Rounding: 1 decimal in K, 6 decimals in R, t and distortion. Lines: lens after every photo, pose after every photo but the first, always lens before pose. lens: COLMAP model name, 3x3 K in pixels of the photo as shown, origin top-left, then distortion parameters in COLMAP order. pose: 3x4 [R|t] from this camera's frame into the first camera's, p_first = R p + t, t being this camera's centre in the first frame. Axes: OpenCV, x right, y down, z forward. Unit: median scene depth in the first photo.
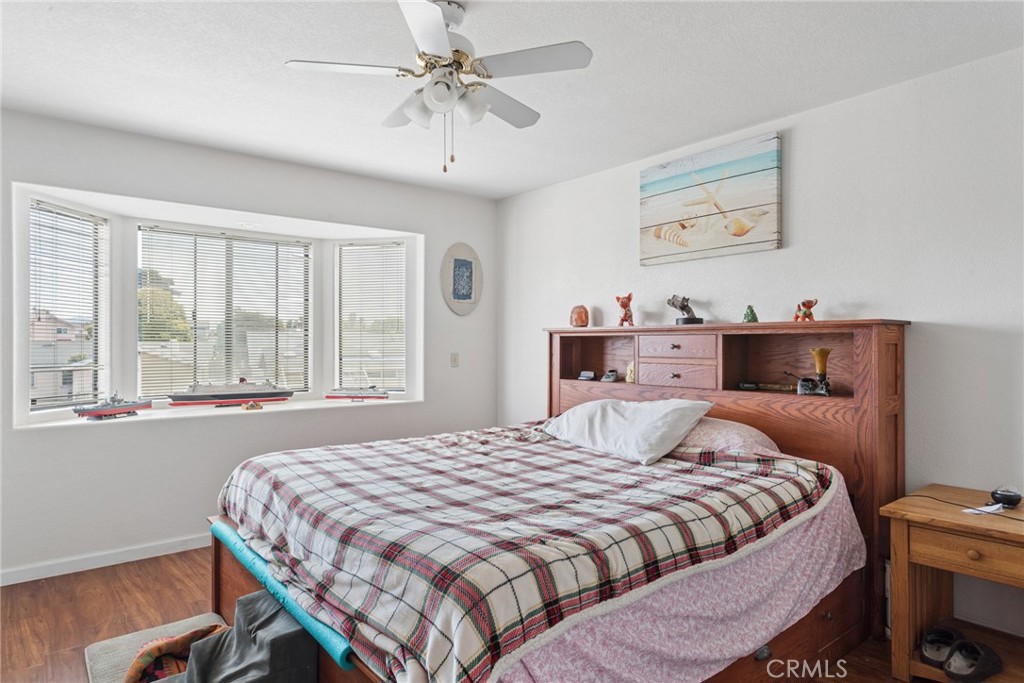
lens RADIAL K [[609.0, 0, 508.7], [0, 609.0, 342.1], [0, 0, 1]] dist [-0.015379, 0.006758]
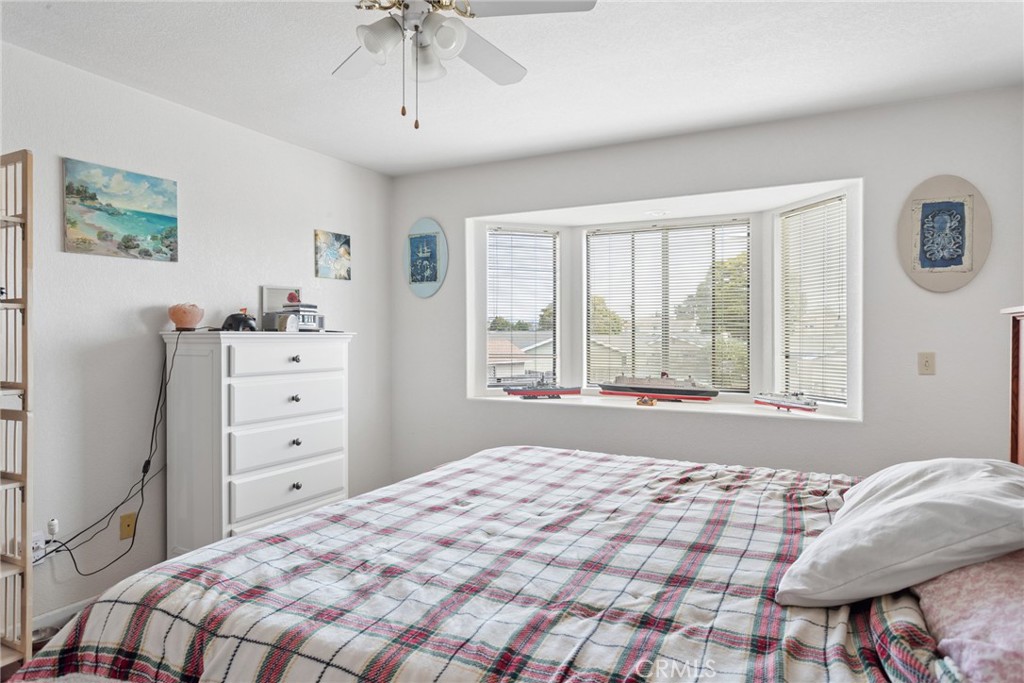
lens RADIAL K [[609.0, 0, 512.5], [0, 609.0, 336.5], [0, 0, 1]] dist [-0.015379, 0.006758]
pose [[0.402110, 0.001531, -0.915590, 0.403207], [-0.000814, 0.999999, 0.001315, 0.000903], [0.915591, 0.000216, 0.402111, 0.452702]]
